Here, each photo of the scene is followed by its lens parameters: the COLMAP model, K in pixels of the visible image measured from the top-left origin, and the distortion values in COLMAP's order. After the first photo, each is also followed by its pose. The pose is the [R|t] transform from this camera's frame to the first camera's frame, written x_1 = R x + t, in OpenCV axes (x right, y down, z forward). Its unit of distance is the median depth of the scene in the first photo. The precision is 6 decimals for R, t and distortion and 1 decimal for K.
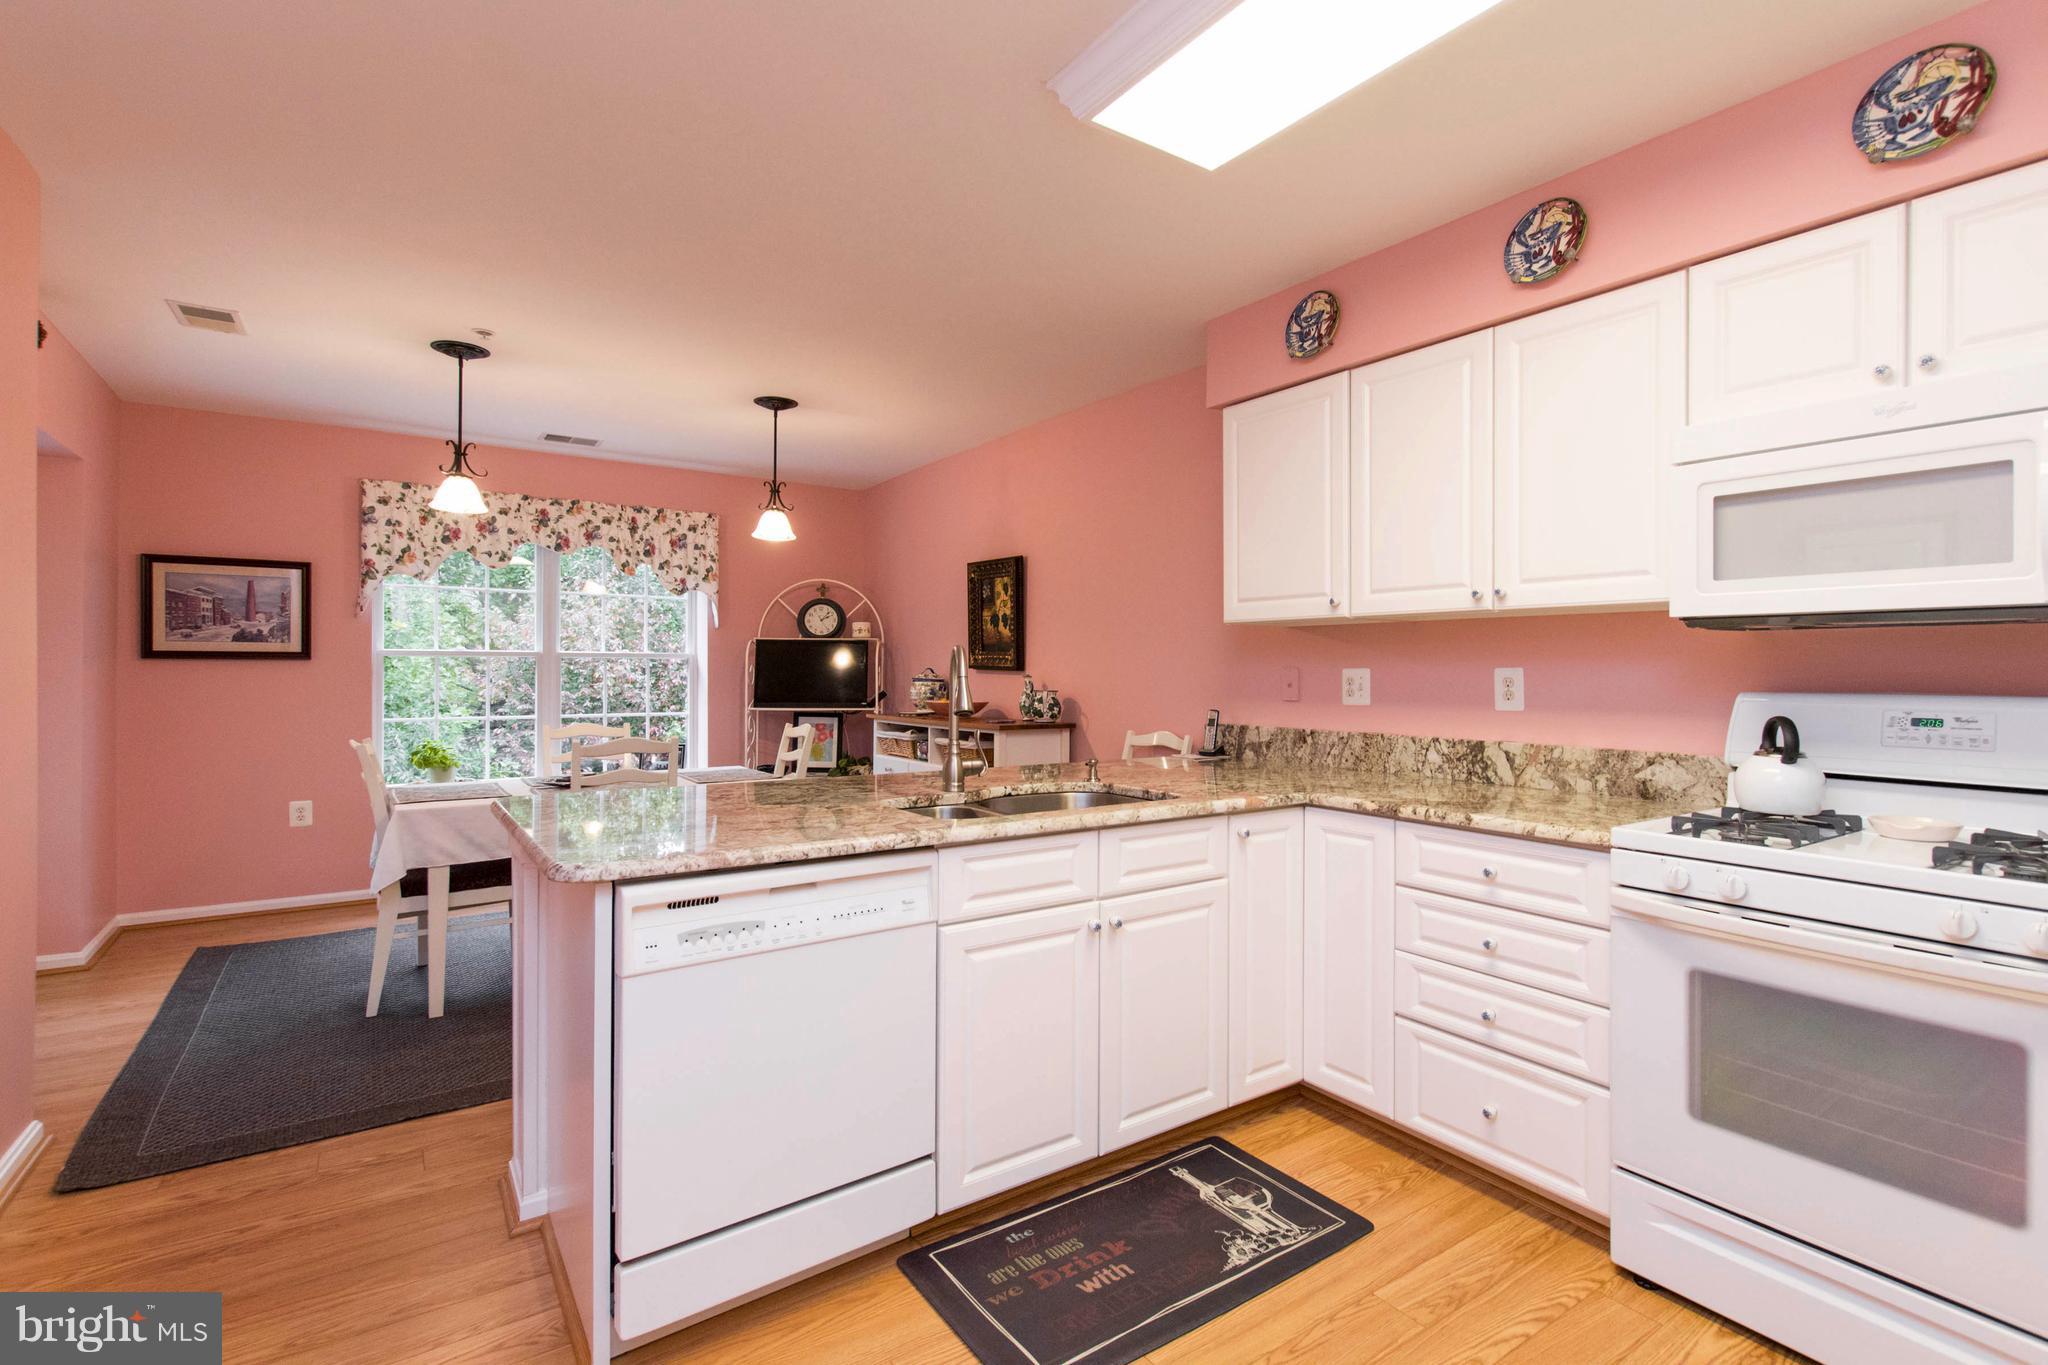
lens RADIAL K [[958.3, 0, 1080.8], [0, 958.3, 671.8], [0, 0, 1]] dist [0.001527, 0.000106]
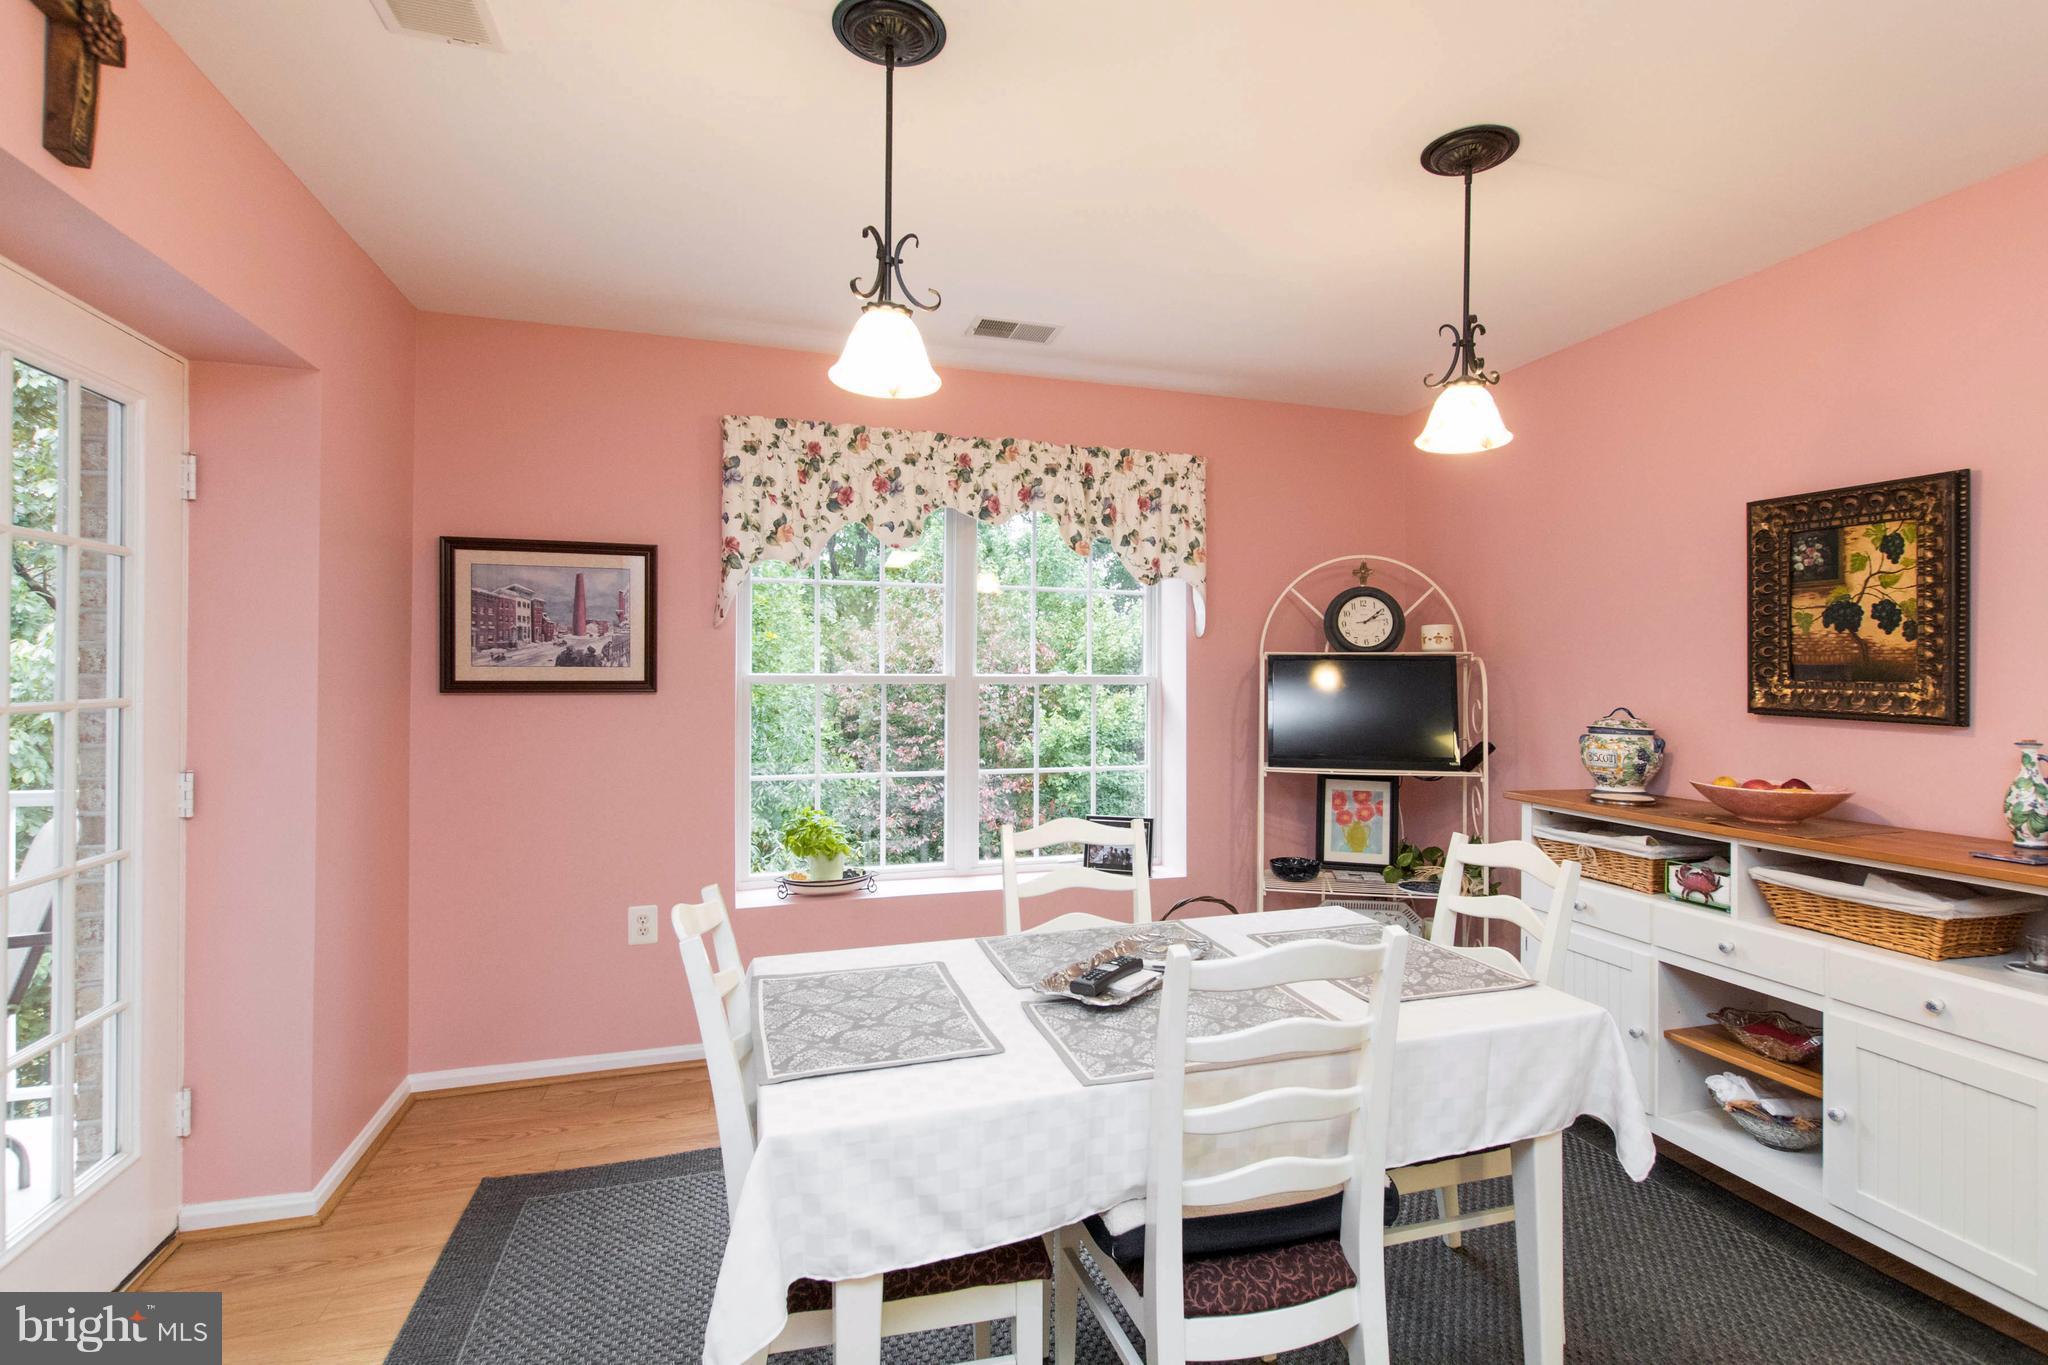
lens RADIAL K [[958.3, 0, 1080.8], [0, 958.3, 671.8], [0, 0, 1]] dist [0.001527, 0.000106]
pose [[0.954037, 0.000456, -0.299688, -0.311073], [-0.001610, 0.999992, -0.003605, -0.023671], [0.299684, 0.003922, 0.954030, 0.436879]]
